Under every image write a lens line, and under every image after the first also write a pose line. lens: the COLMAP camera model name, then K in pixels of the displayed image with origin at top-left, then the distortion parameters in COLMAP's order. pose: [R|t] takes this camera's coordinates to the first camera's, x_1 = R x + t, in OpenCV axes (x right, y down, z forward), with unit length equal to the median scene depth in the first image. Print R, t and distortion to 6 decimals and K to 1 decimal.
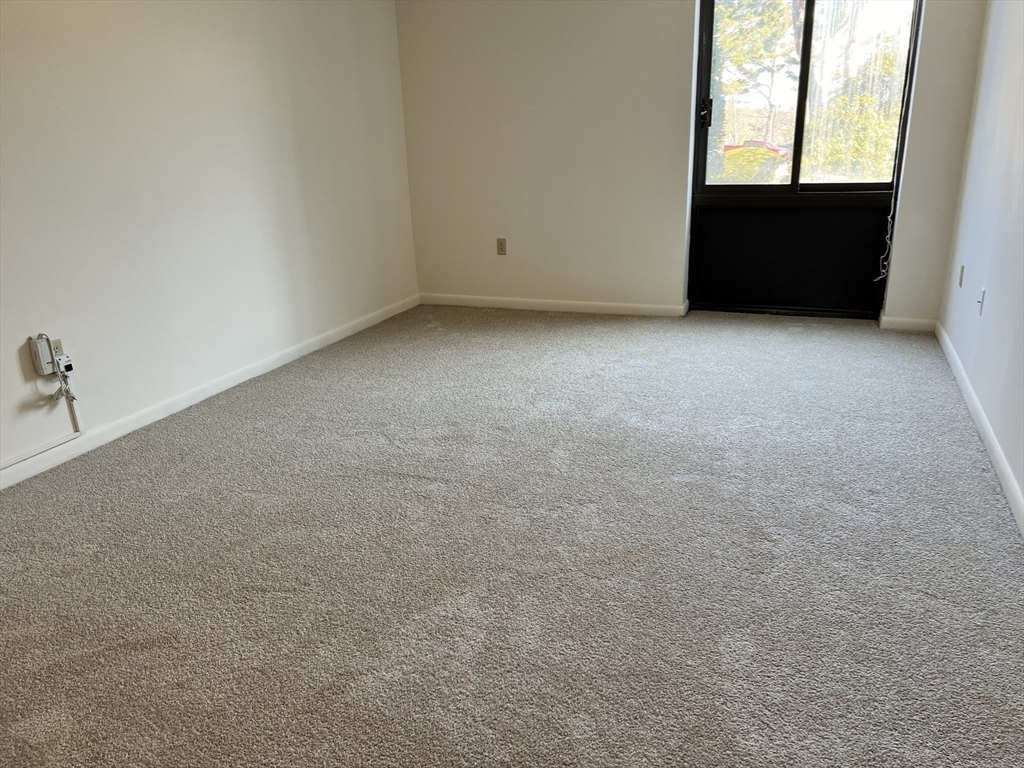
lens RADIAL K [[765.2, 0, 503.6], [0, 765.2, 392.5], [0, 0, 1]] dist [0.049187, -0.056156]
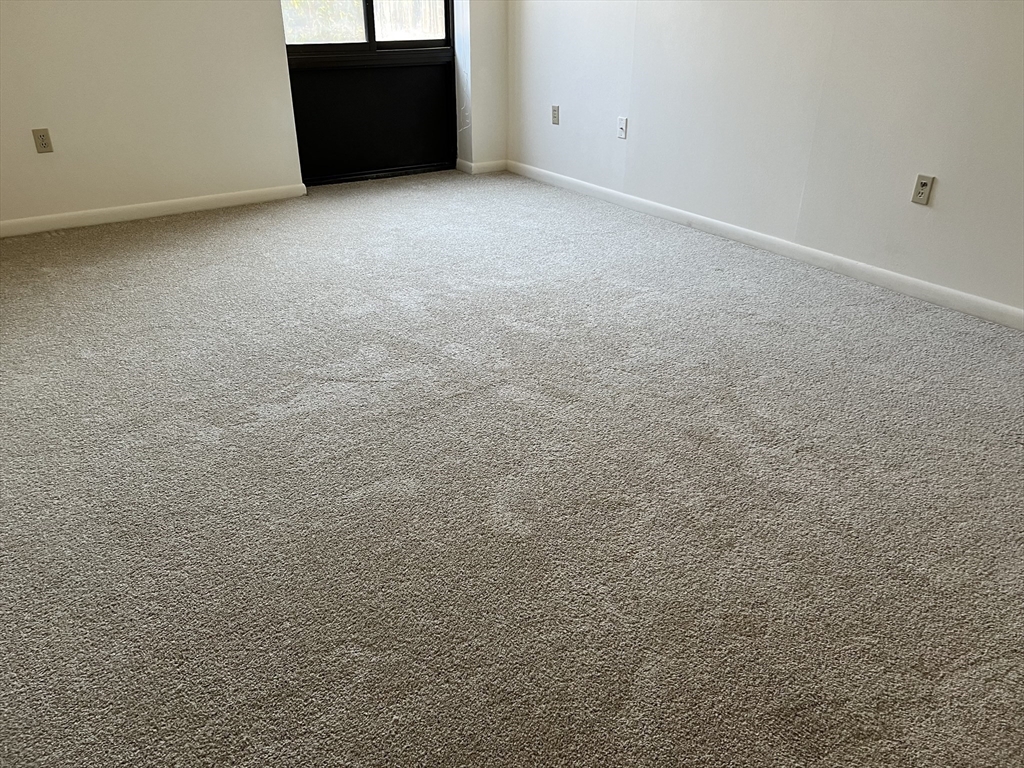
lens RADIAL K [[765.2, 0, 520.5], [0, 765.2, 383.1], [0, 0, 1]] dist [0.049187, -0.056156]
pose [[0.548145, -0.347624, 0.760720, -0.431290], [0.247768, 0.936200, 0.249280, -0.057614], [-0.798841, 0.051840, 0.599304, 0.270062]]
